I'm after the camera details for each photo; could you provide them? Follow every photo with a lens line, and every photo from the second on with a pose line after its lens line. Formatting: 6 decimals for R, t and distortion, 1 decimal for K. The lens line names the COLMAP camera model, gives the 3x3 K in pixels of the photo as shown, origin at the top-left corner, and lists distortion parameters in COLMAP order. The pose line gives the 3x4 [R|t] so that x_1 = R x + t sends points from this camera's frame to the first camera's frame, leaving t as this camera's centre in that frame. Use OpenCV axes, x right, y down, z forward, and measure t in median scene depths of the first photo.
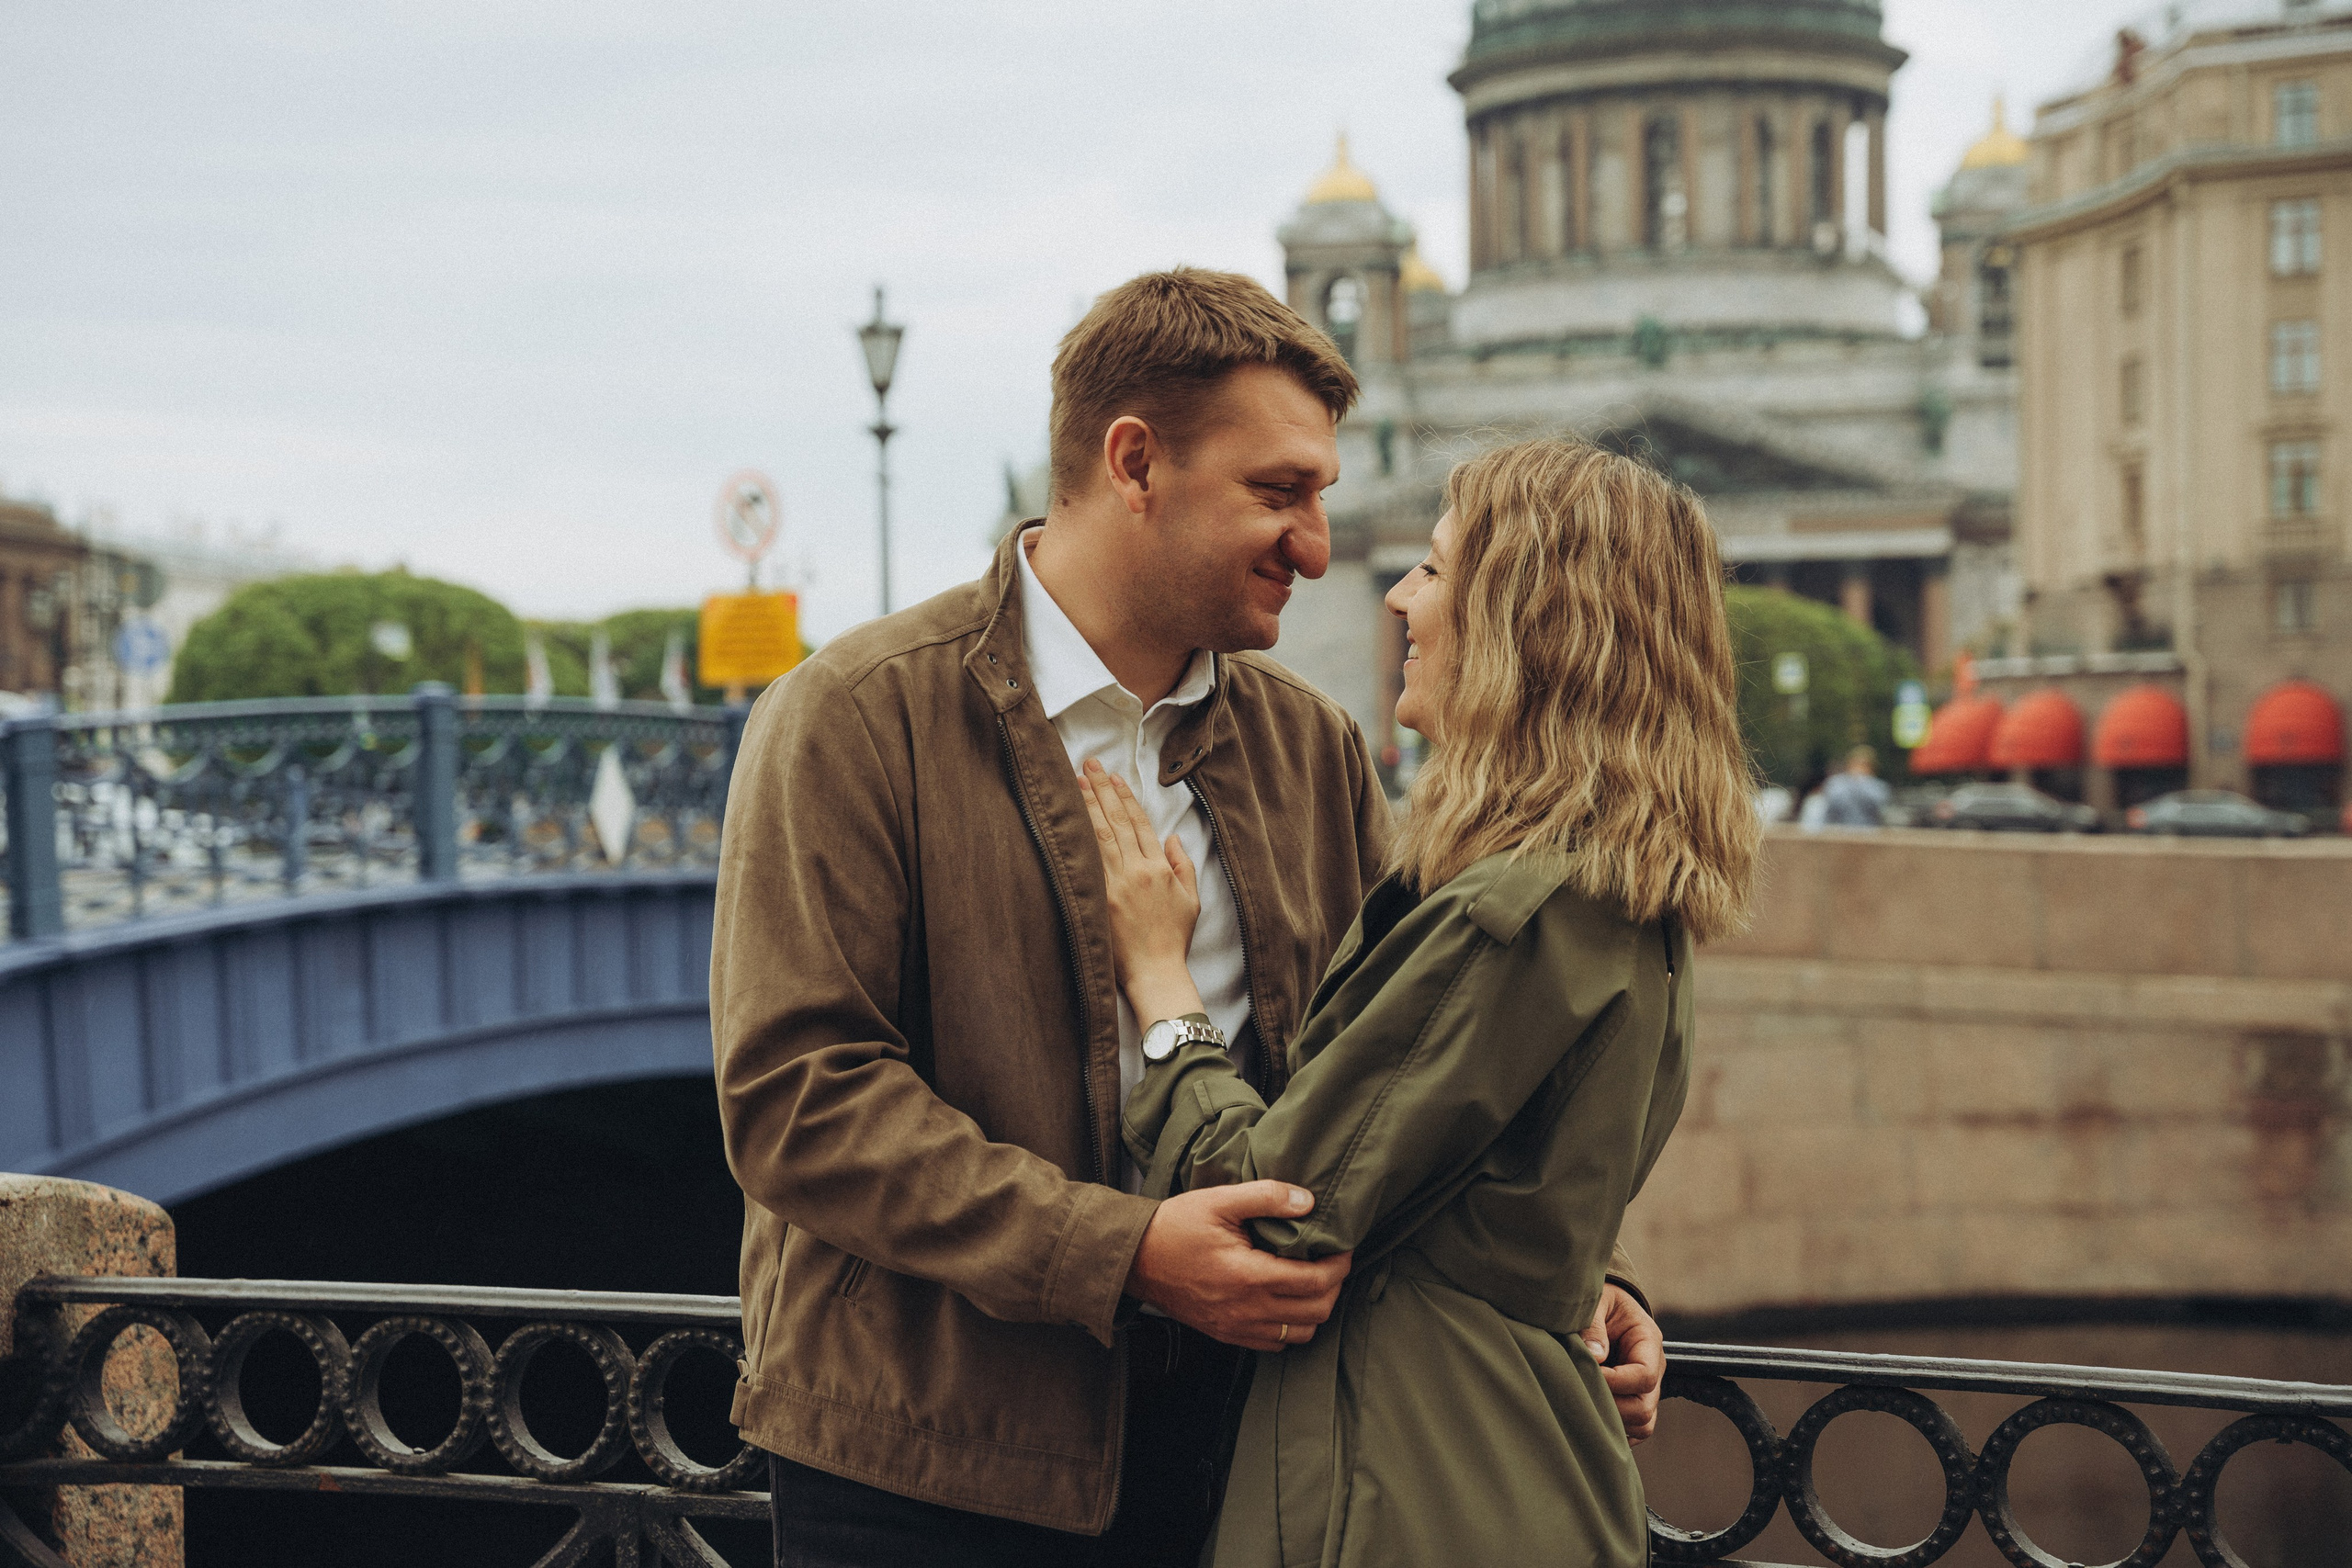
lens RADIAL K [[4247.5, 0, 1176.0], [0, 4247.5, 784.0], [0, 0, 1]] dist [0.375713, 0.154237]
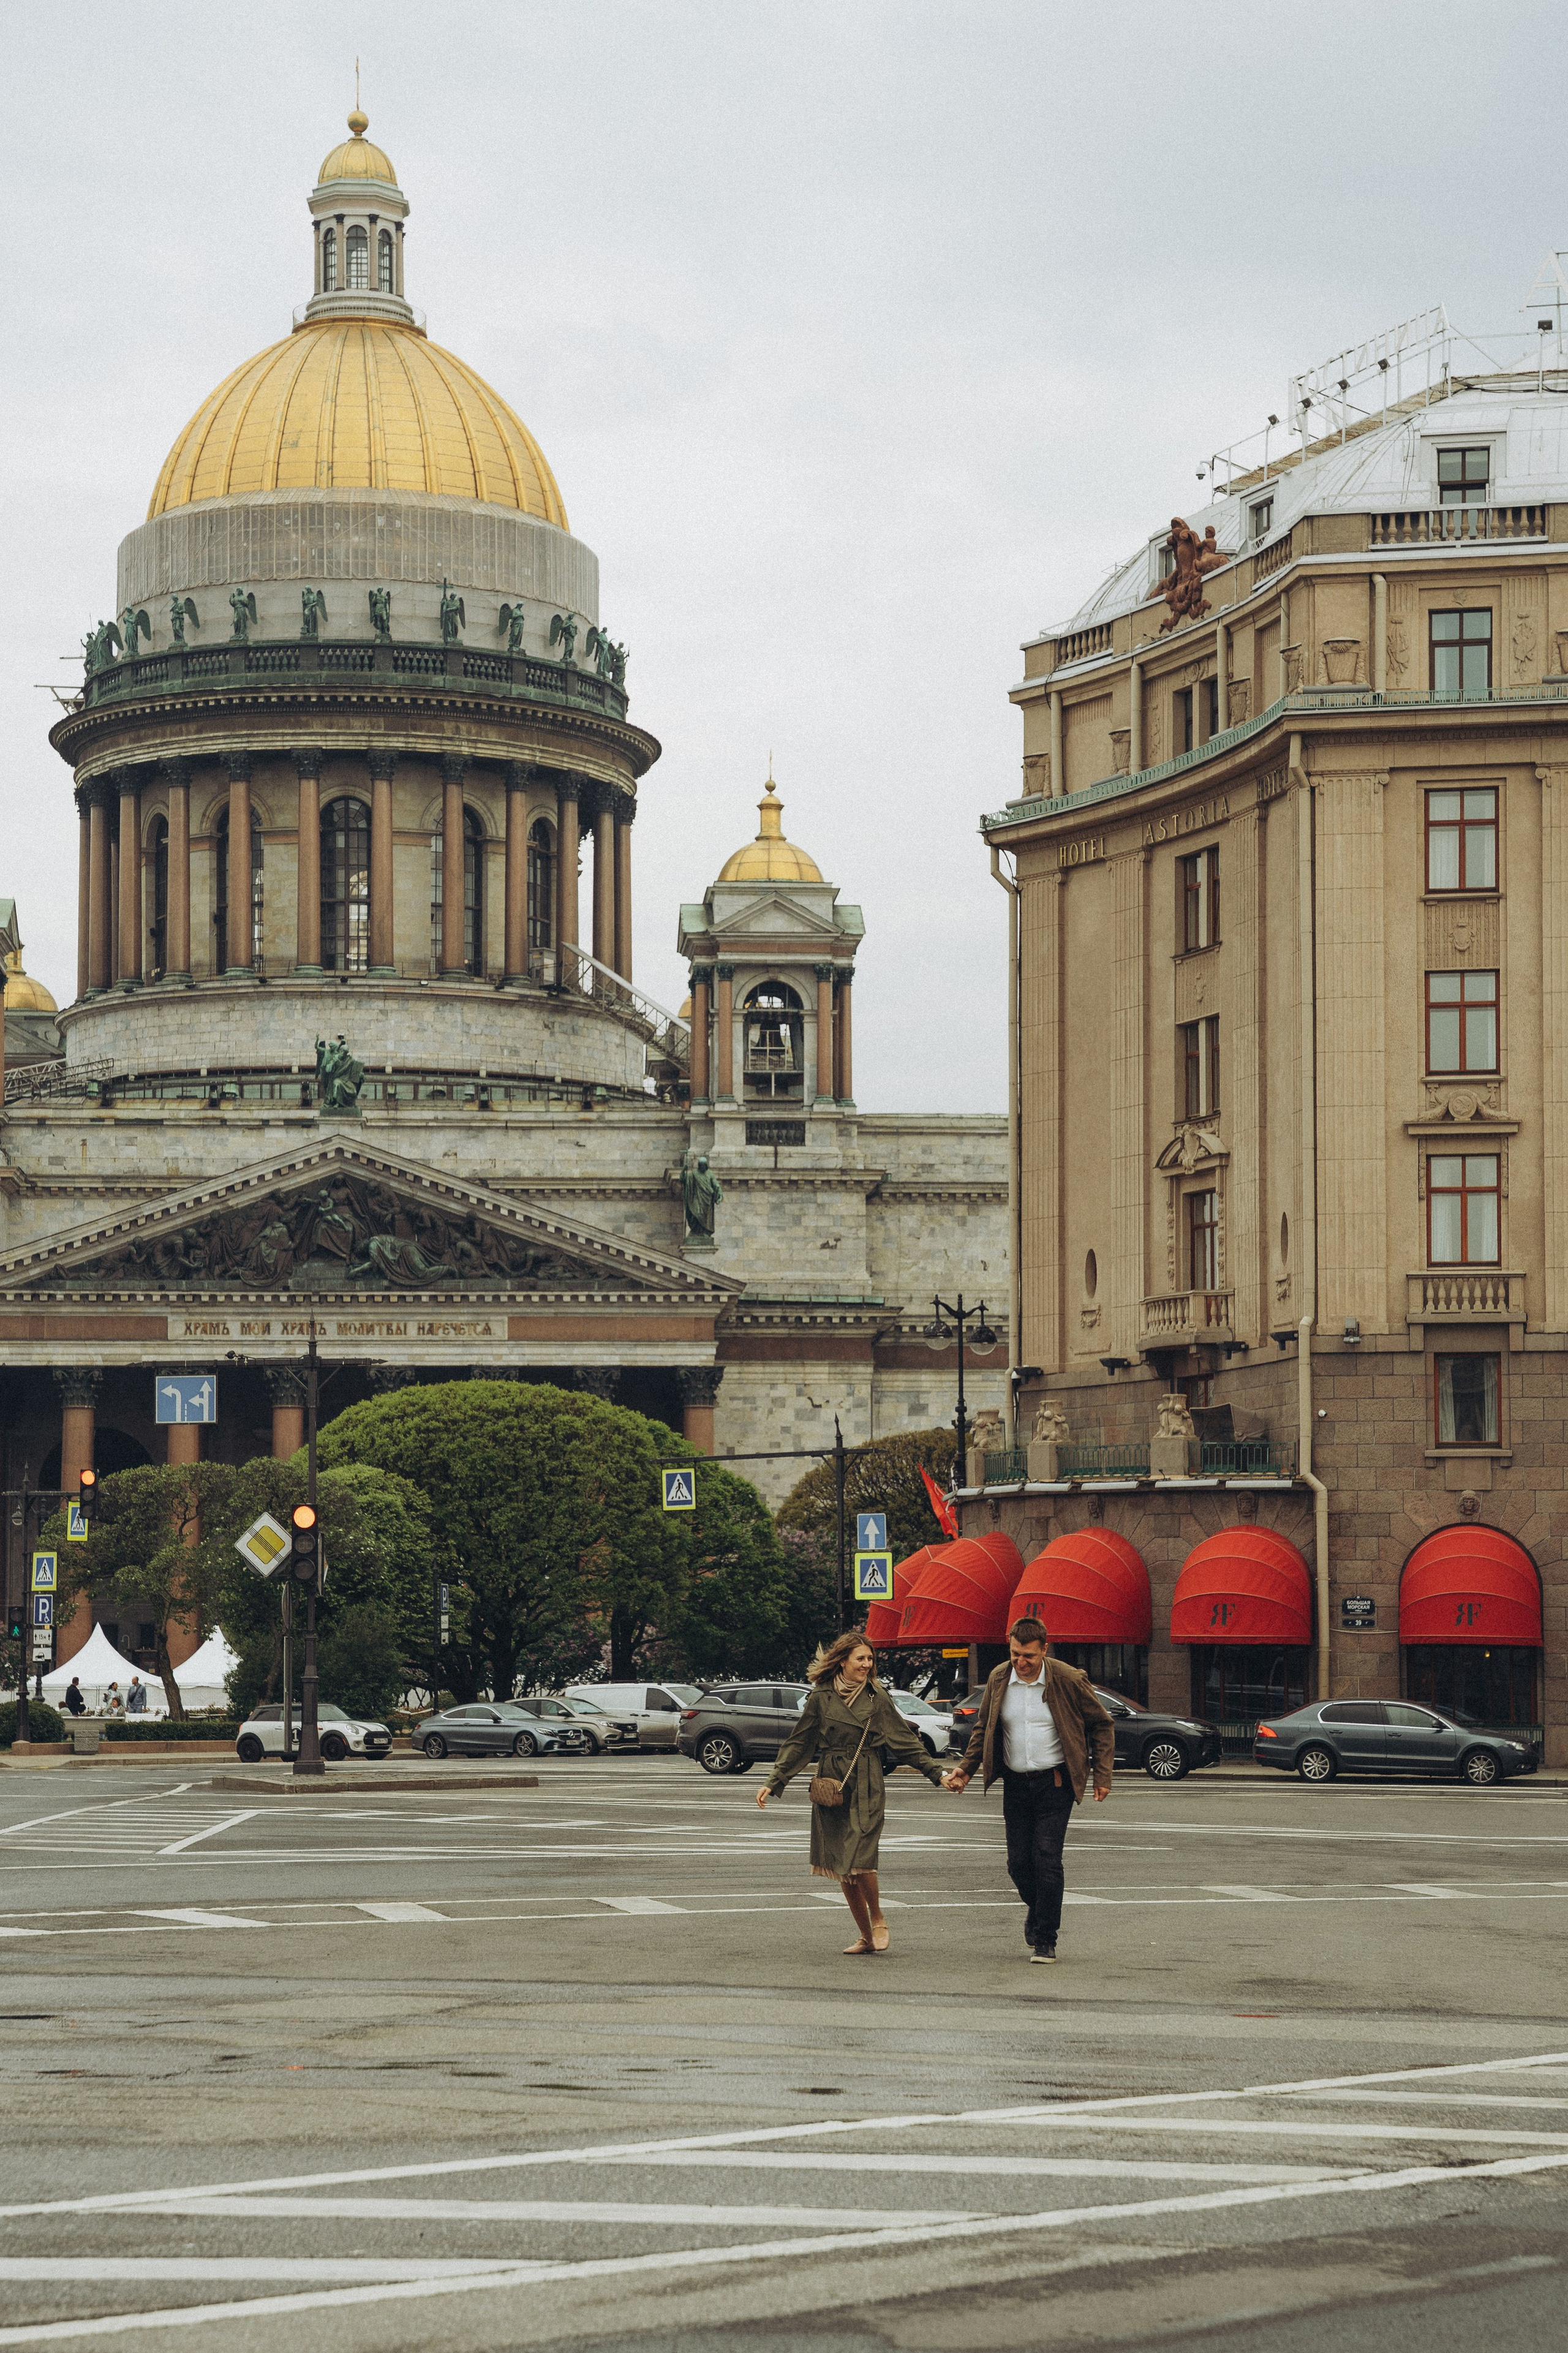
lens RADIAL K [[4989.6, 0, 791.9], [0, 4989.6, 1269.1], [0, 0, 1]] dist [0.383909, -0.169152]
pose [[0.975901, 0.032668, 0.215755, -0.000141], [-0.015361, 0.996562, -0.081410, 0.000580], [-0.217673, 0.076134, 0.973048, 0.130681]]
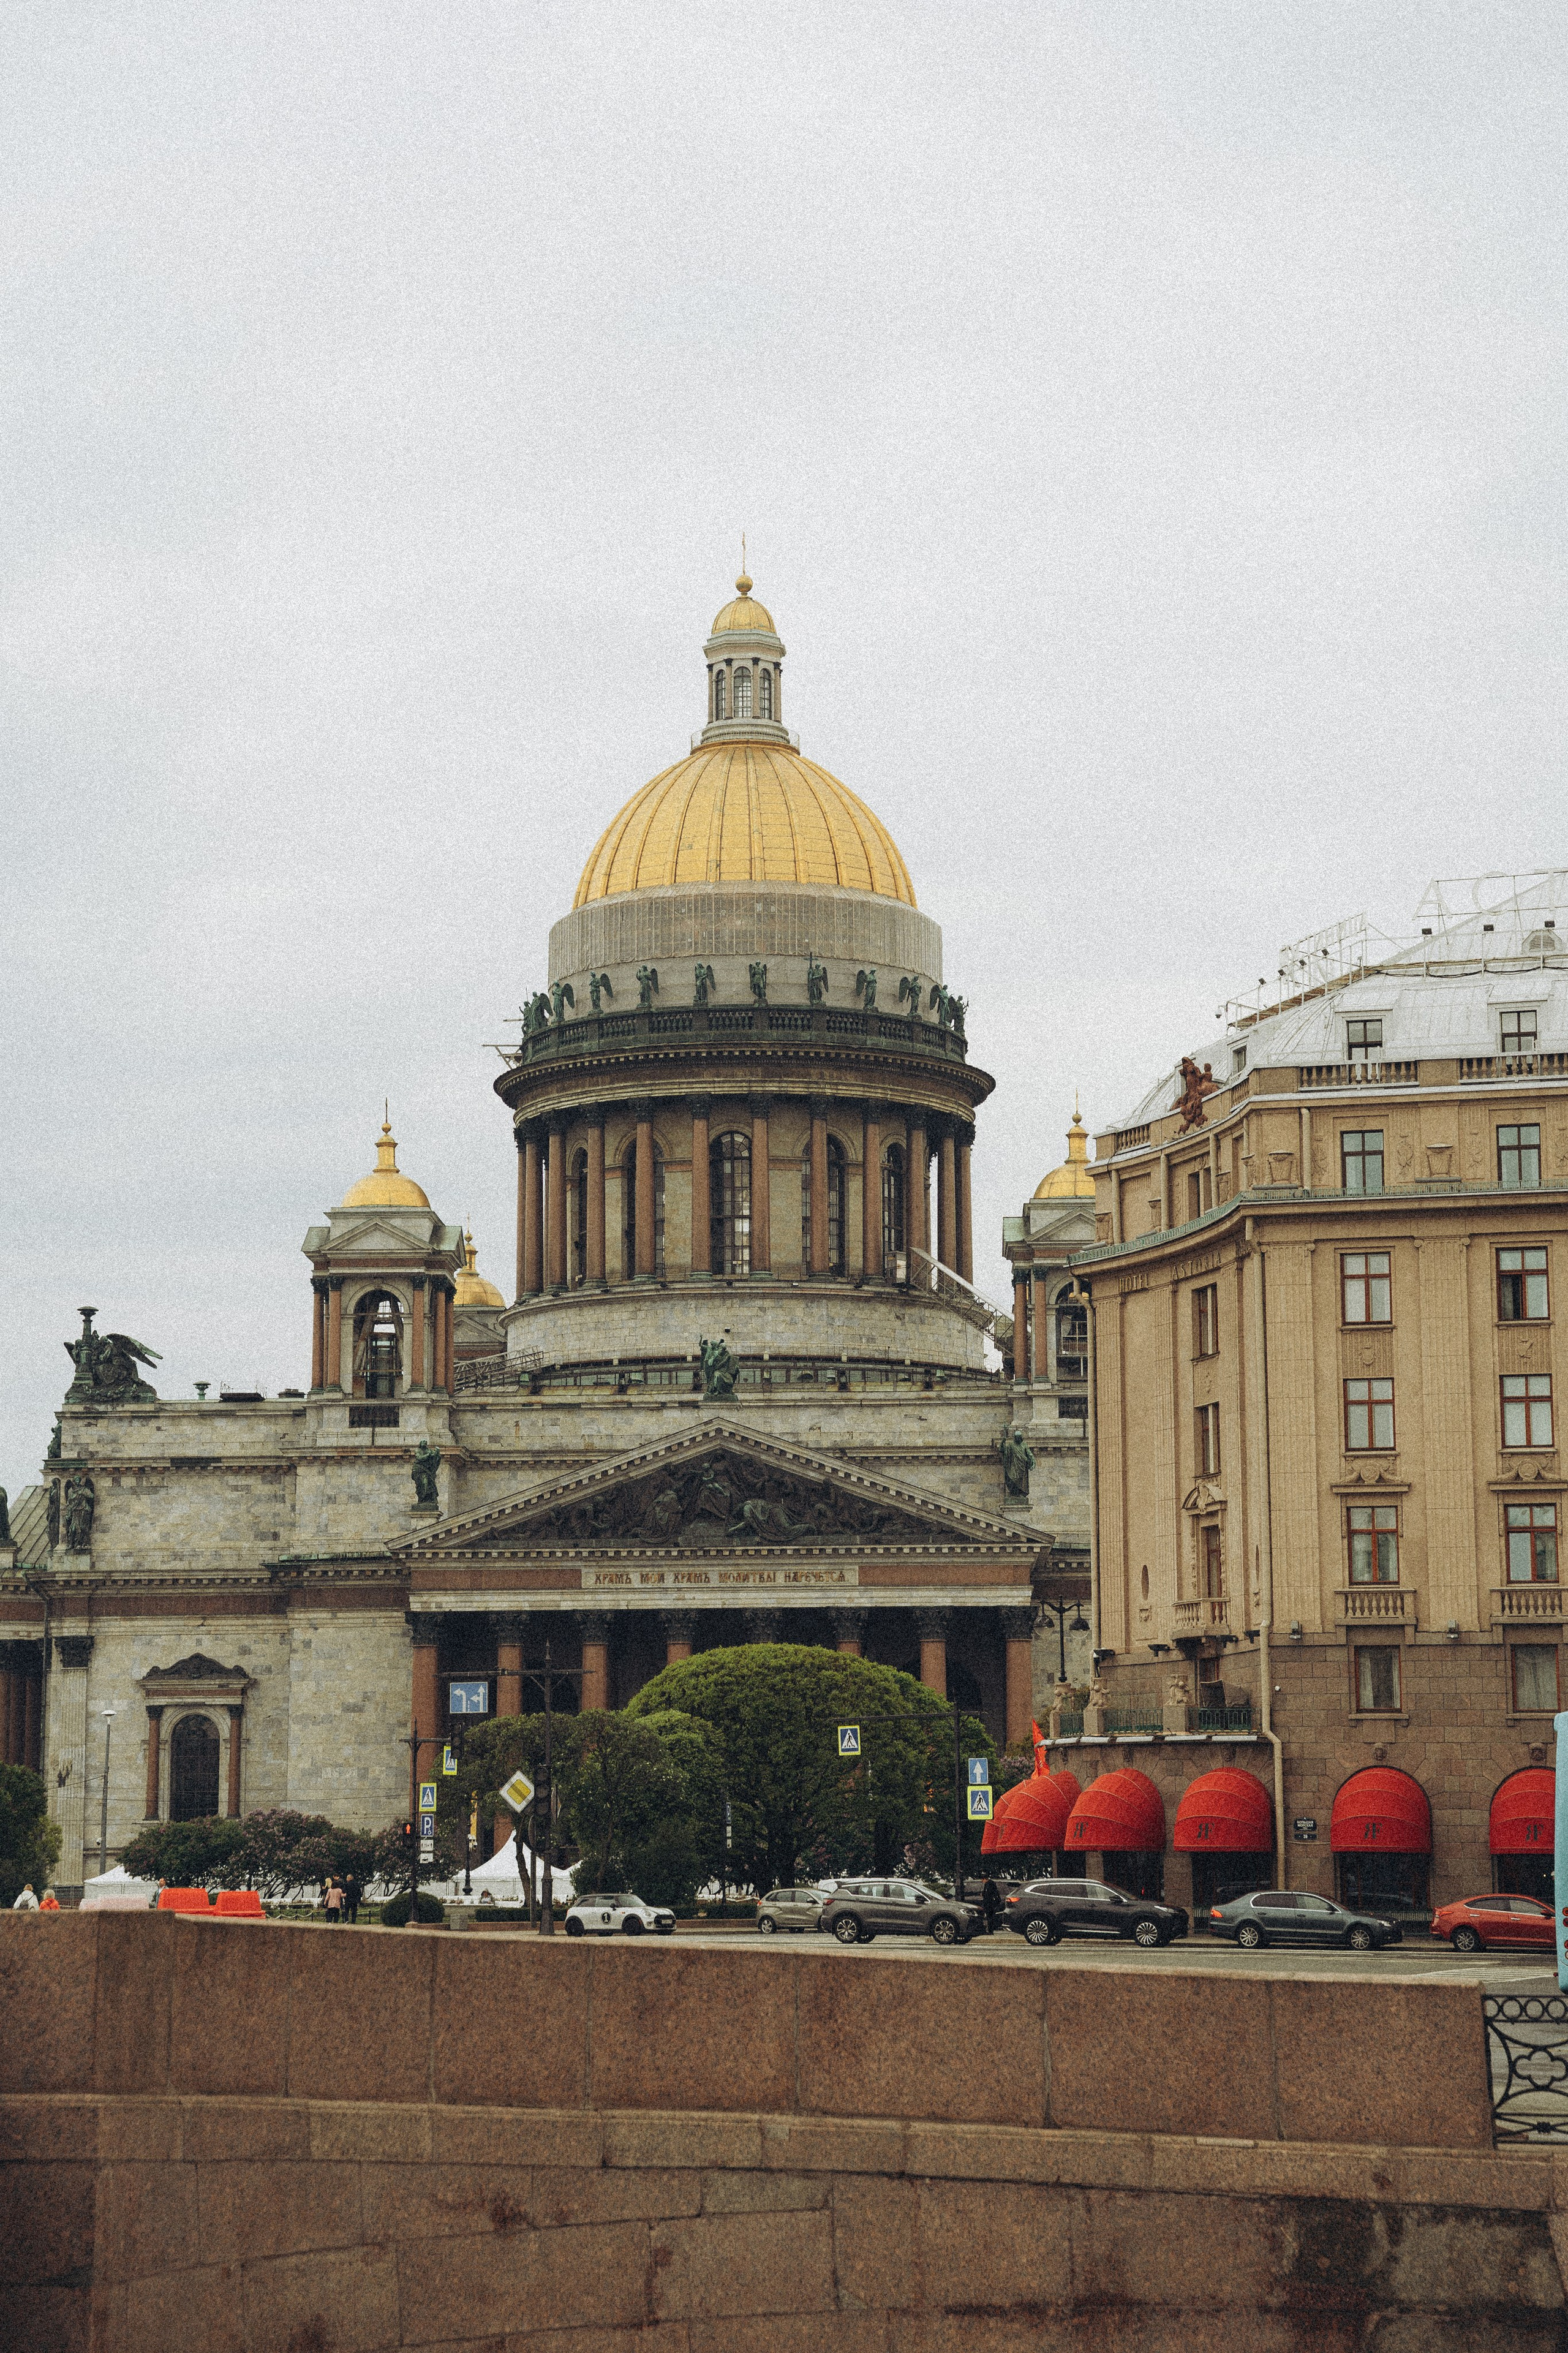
lens RADIAL K [[4654.5, 0, 784.0], [0, 4654.5, 1176.5], [0, 0, 1]] dist [0.405830, -0.207748]
pose [[0.992409, 0.028085, 0.119728, 0.004239], [-0.010625, 0.989514, -0.144044, -0.000704], [-0.122518, 0.141678, 0.982302, 0.009301]]
